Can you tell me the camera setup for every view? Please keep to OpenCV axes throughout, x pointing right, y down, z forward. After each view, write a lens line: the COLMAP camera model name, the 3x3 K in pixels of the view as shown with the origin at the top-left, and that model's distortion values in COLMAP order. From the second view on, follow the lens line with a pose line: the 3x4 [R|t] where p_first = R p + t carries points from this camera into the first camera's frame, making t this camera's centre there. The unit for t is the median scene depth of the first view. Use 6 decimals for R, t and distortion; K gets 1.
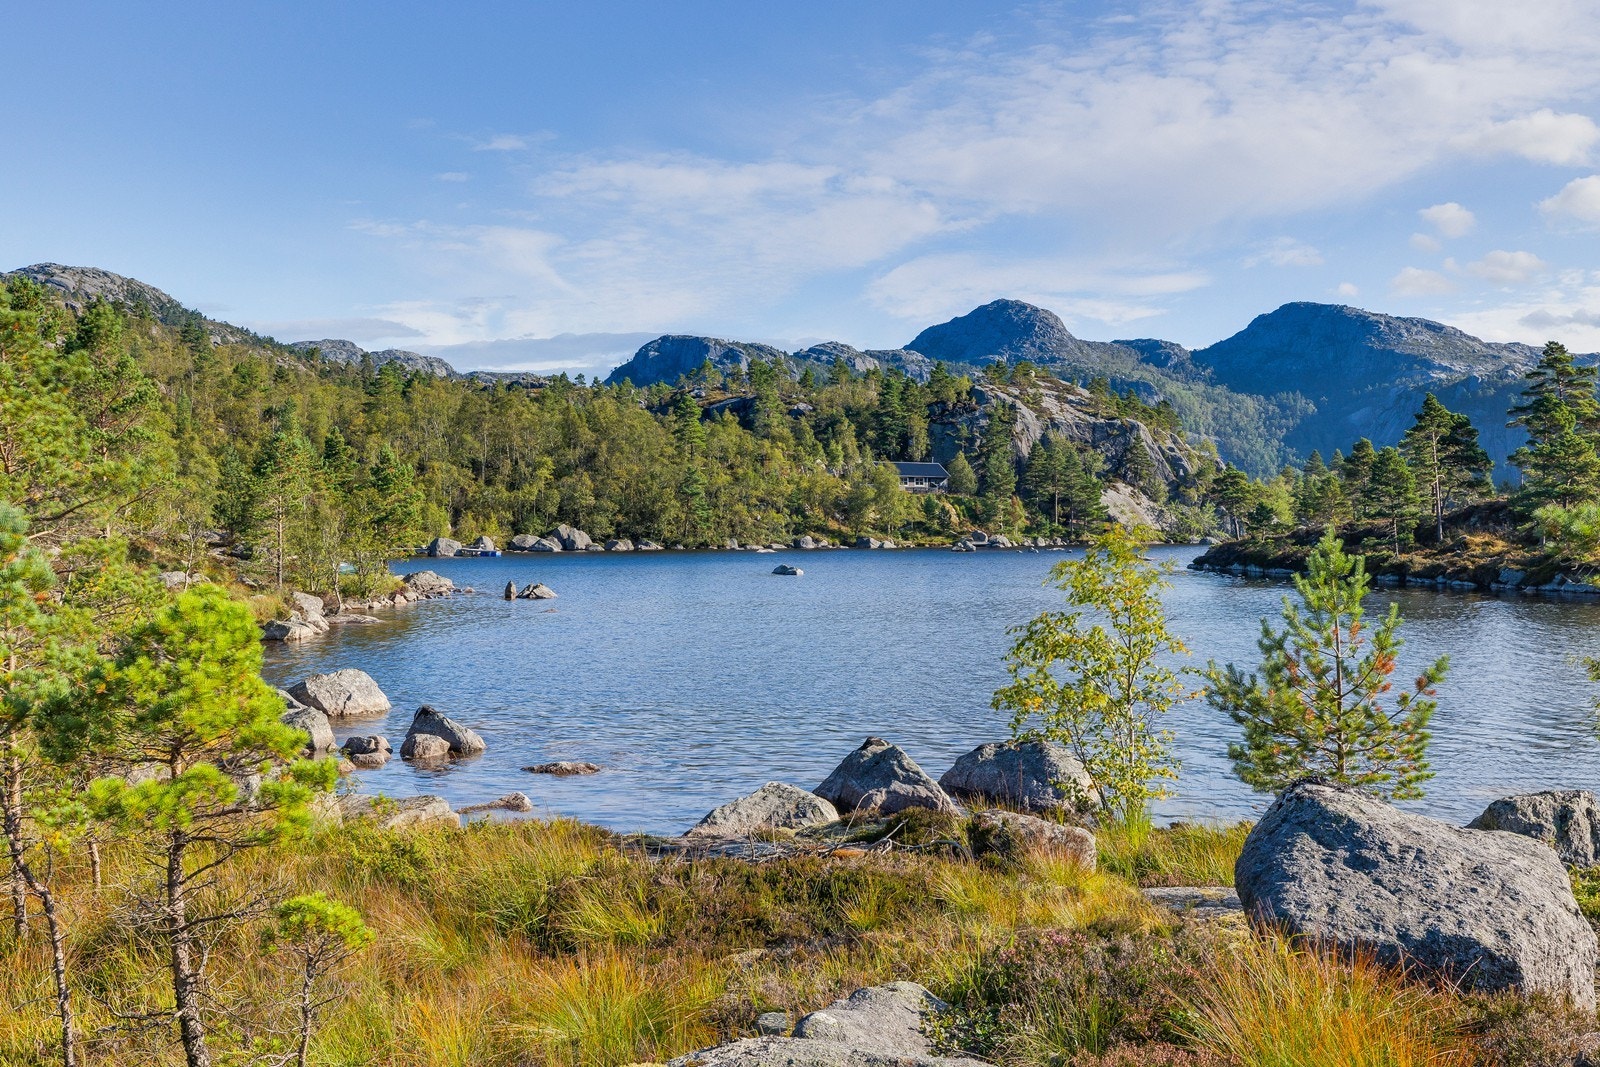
lens RADIAL K [[1557.4, 0, 801.0], [0, 1557.4, 531.1], [0, 0, 1]] dist [-0.000266, 0.000000]
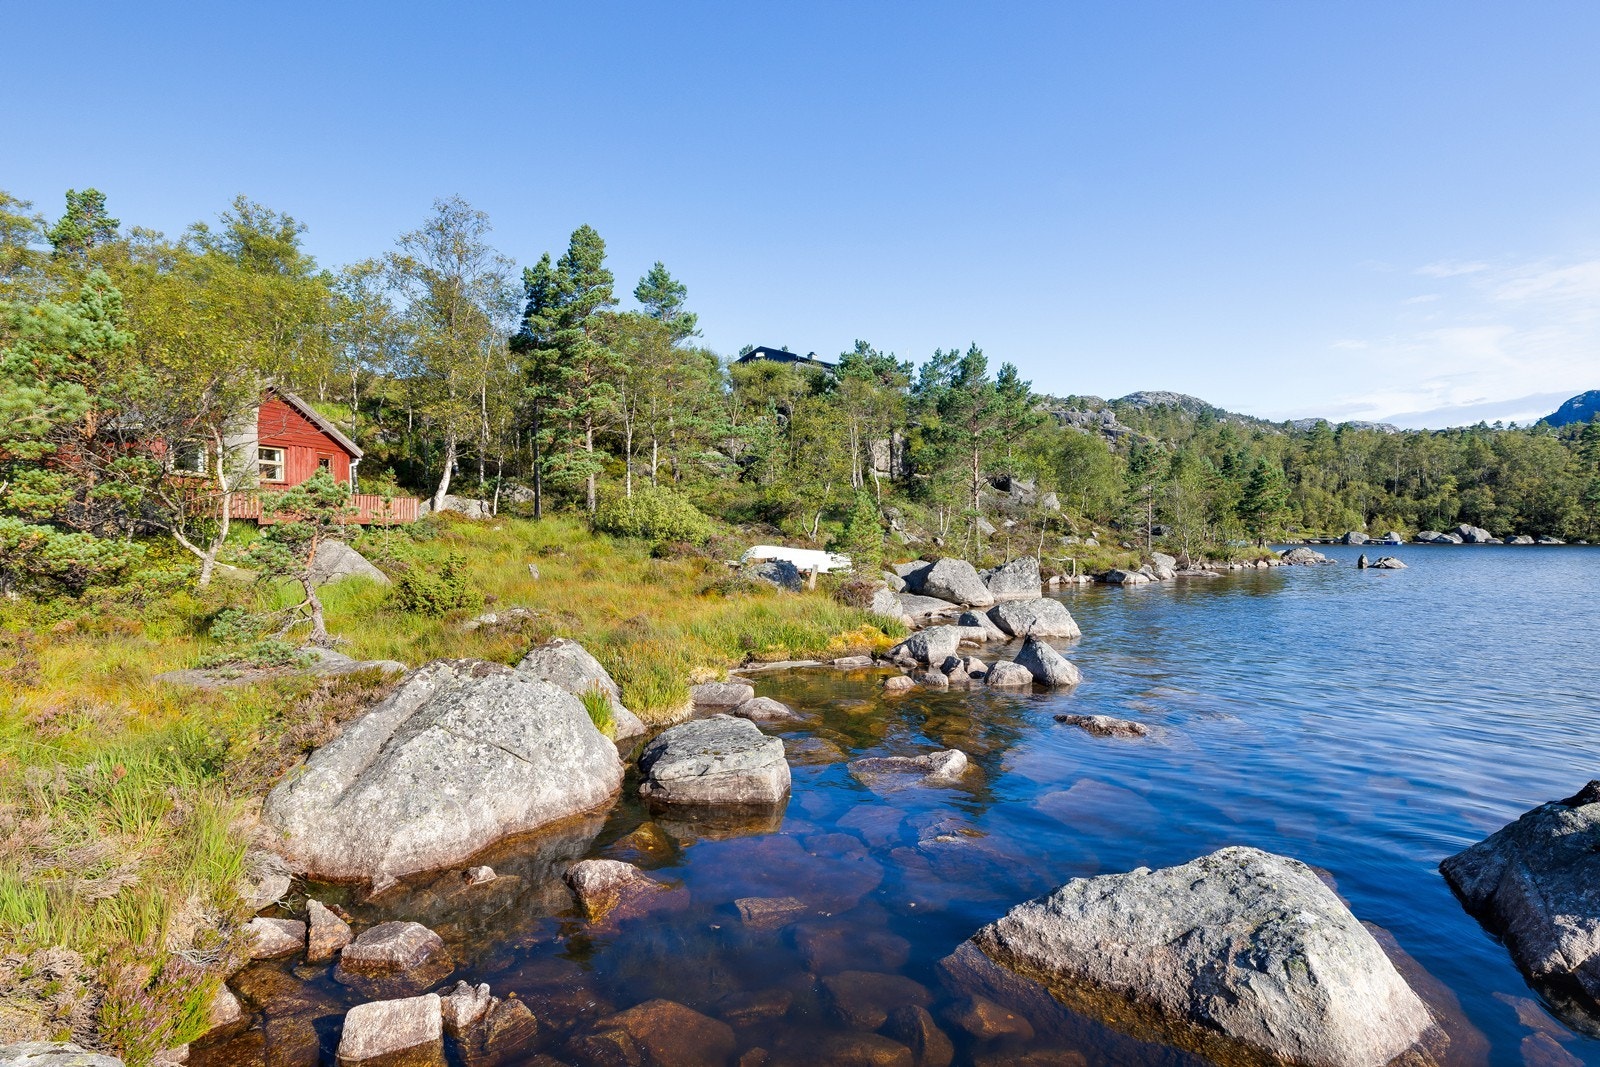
lens RADIAL K [[837.7, 0, 797.3], [0, 837.7, 527.7], [0, 0, 1]] dist [0.006366, -0.000199]
pose [[0.664999, 0.002105, -0.746841, 0.007825], [-0.007984, 0.999959, -0.004291, 0.006197], [0.746801, 0.008816, 0.664989, 0.068743]]
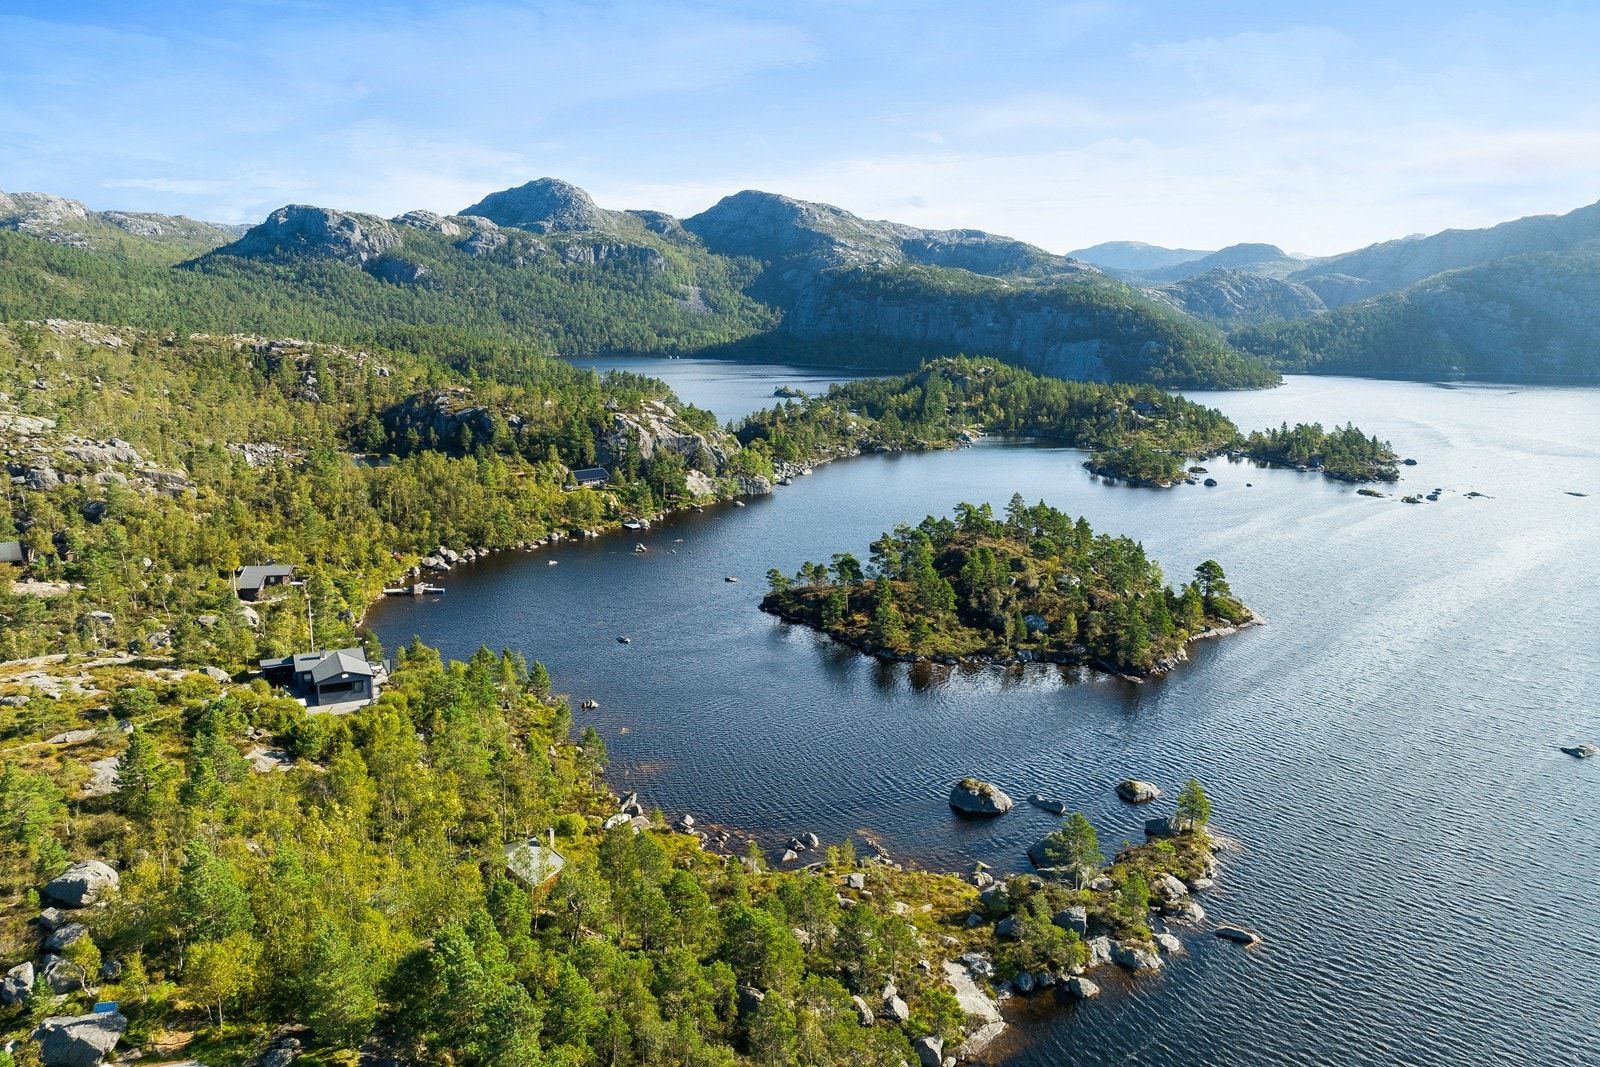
lens RADIAL K [[1121.8, 0, 801.5], [0, 1121.8, 519.4], [0, 0, 1]] dist [-0.007993, -0.012149]
pose [[0.936308, -0.054879, 0.346866, -0.198099], [-0.007858, 0.984193, 0.176926, -0.272280], [-0.351092, -0.168383, 0.921076, -0.445861]]
